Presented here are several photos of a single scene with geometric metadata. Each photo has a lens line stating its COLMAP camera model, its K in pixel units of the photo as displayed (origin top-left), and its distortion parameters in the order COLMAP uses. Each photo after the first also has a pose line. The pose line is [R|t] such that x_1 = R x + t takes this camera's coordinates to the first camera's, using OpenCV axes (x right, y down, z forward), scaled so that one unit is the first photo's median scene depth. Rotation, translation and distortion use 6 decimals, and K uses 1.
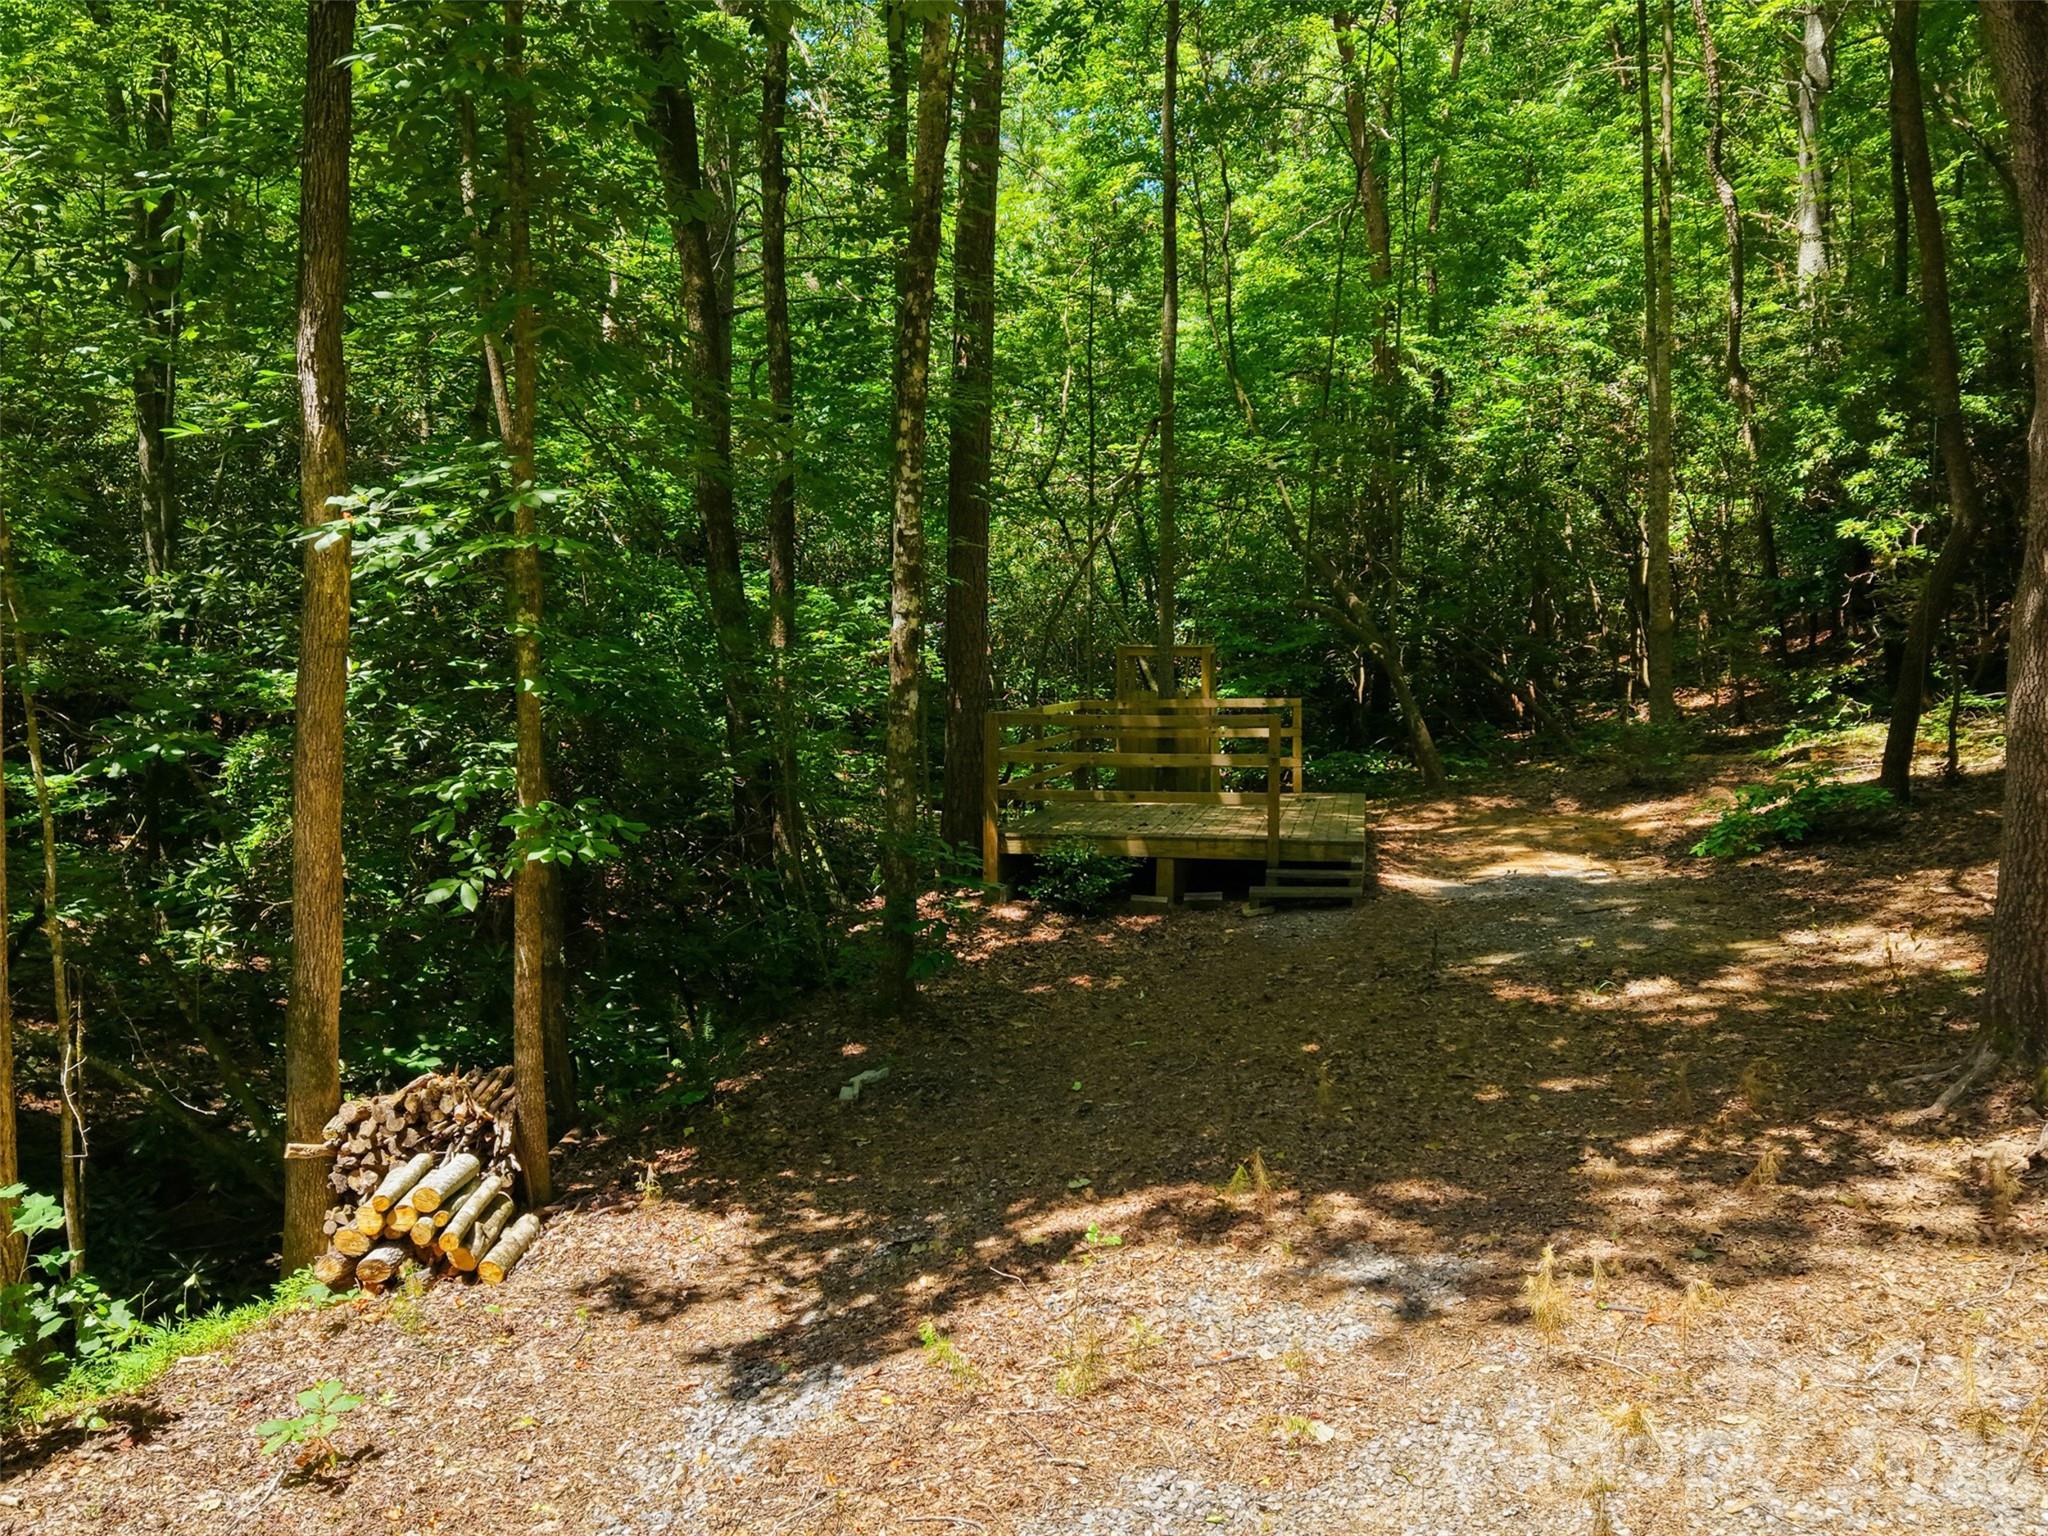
lens RADIAL K [[1438.6, 0, 1023.4], [0, 1438.6, 748.4], [0, 0, 1]] dist [-0.003198, -0.024758]
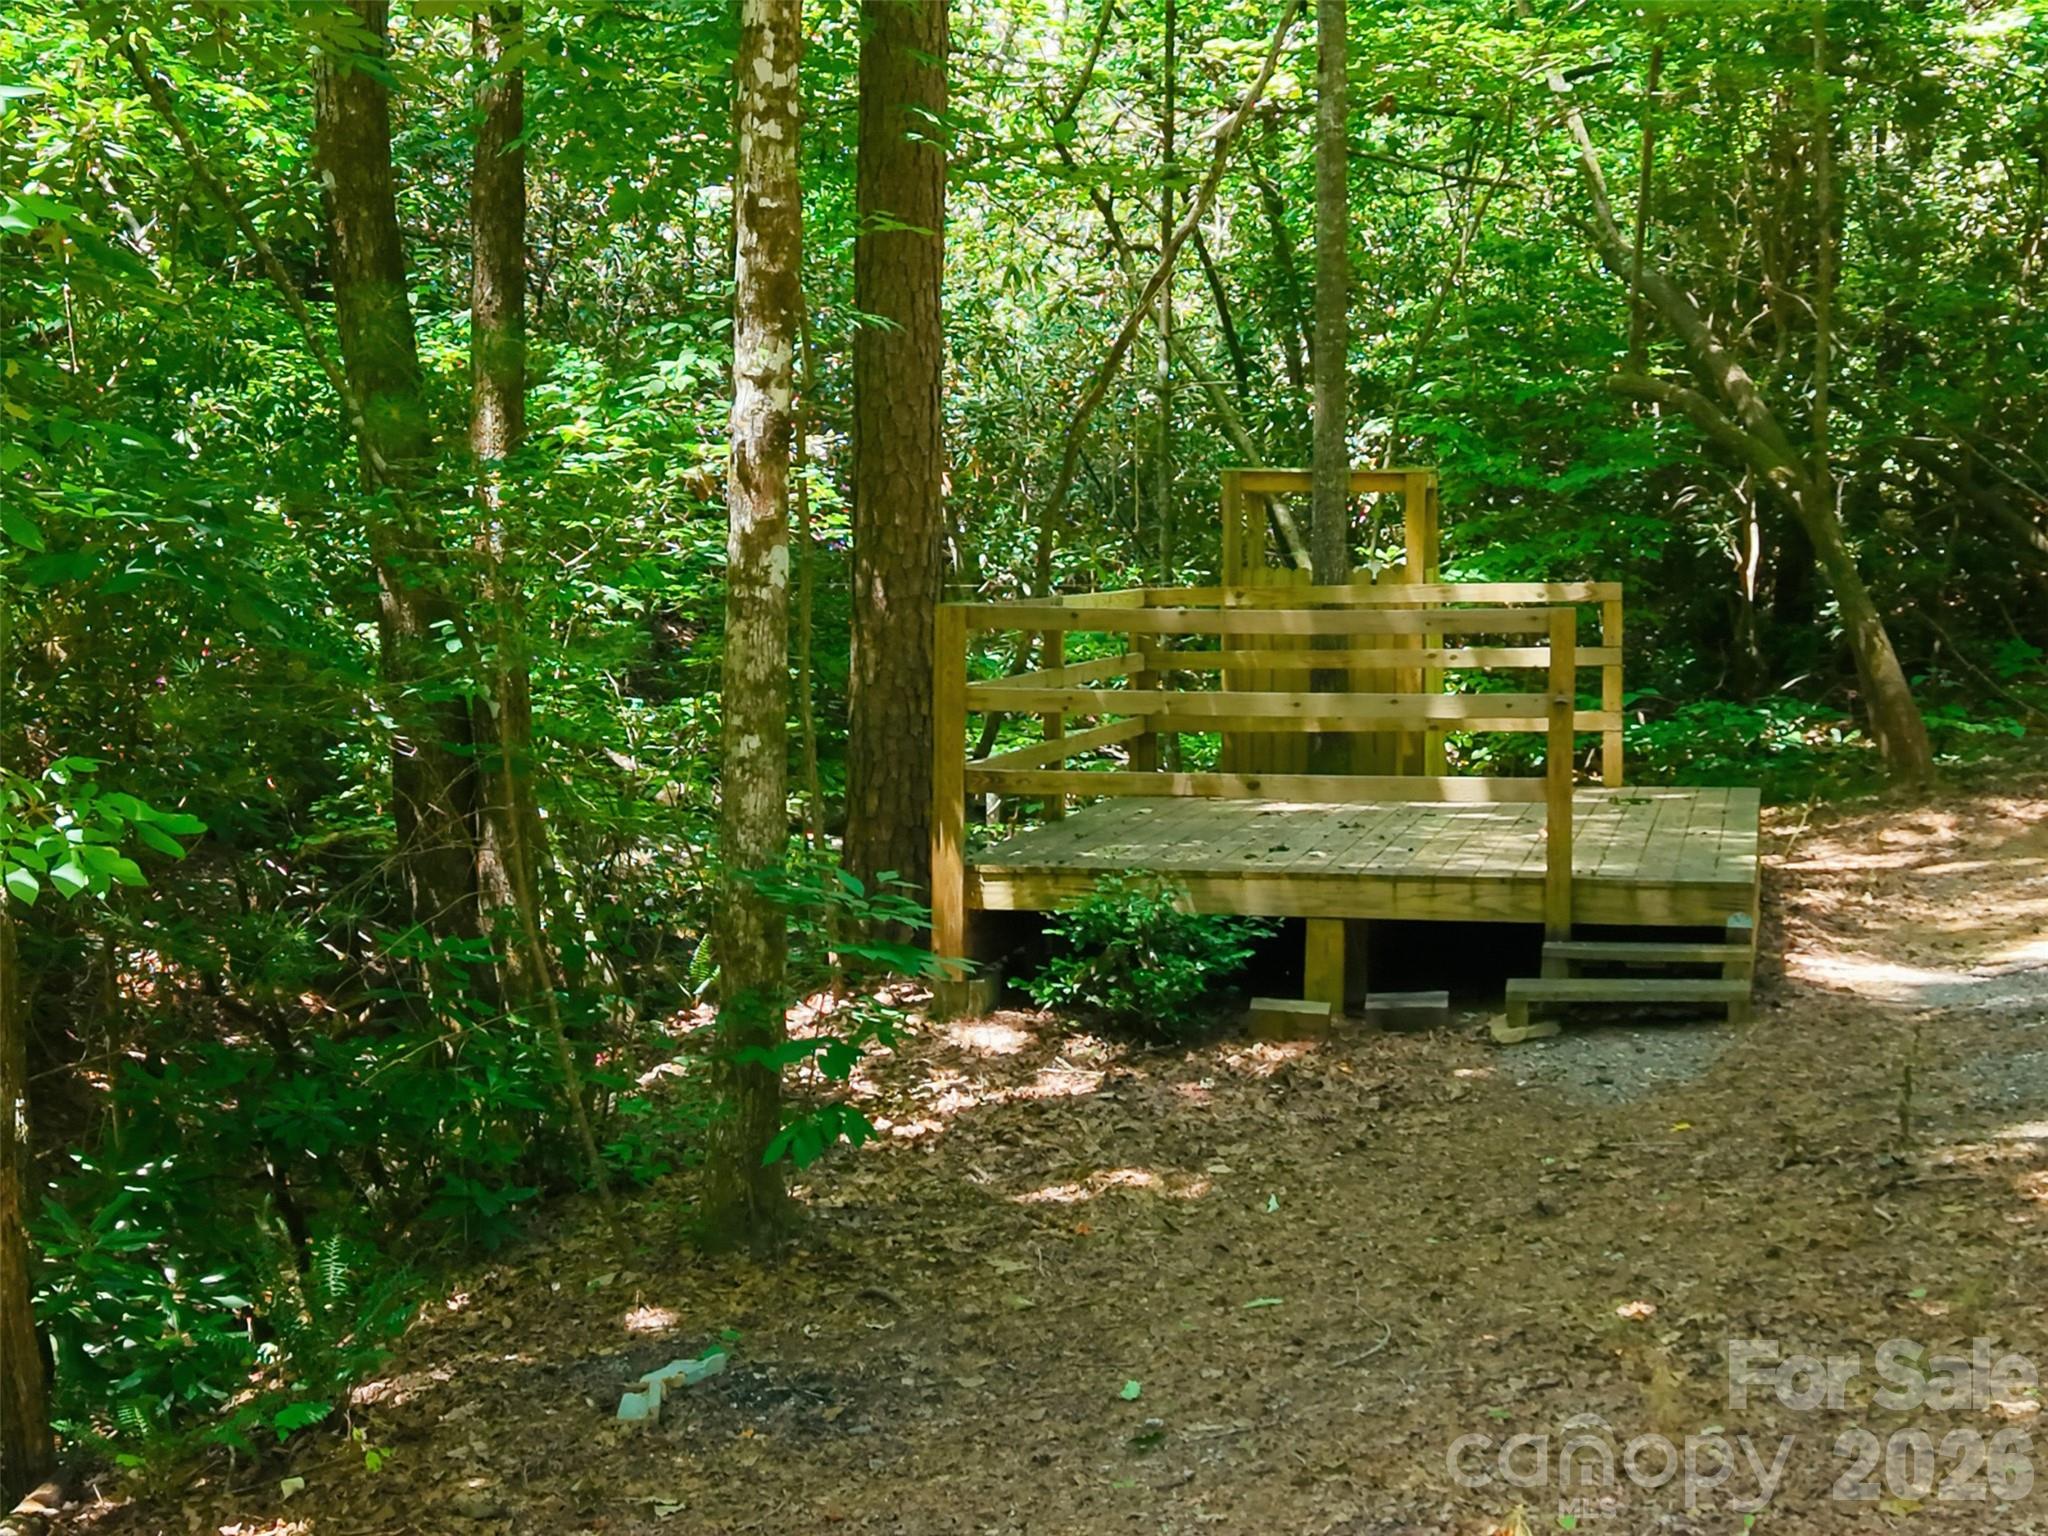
lens RADIAL K [[1438.6, 0, 1030.7], [0, 1438.6, 734.0], [0, 0, 1]] dist [-0.003198, -0.024758]
pose [[0.992441, 0.003816, -0.122664, 0.060171], [-0.003106, 0.999977, 0.005977, 0.012423], [0.122684, -0.005550, 0.992430, 0.519892]]
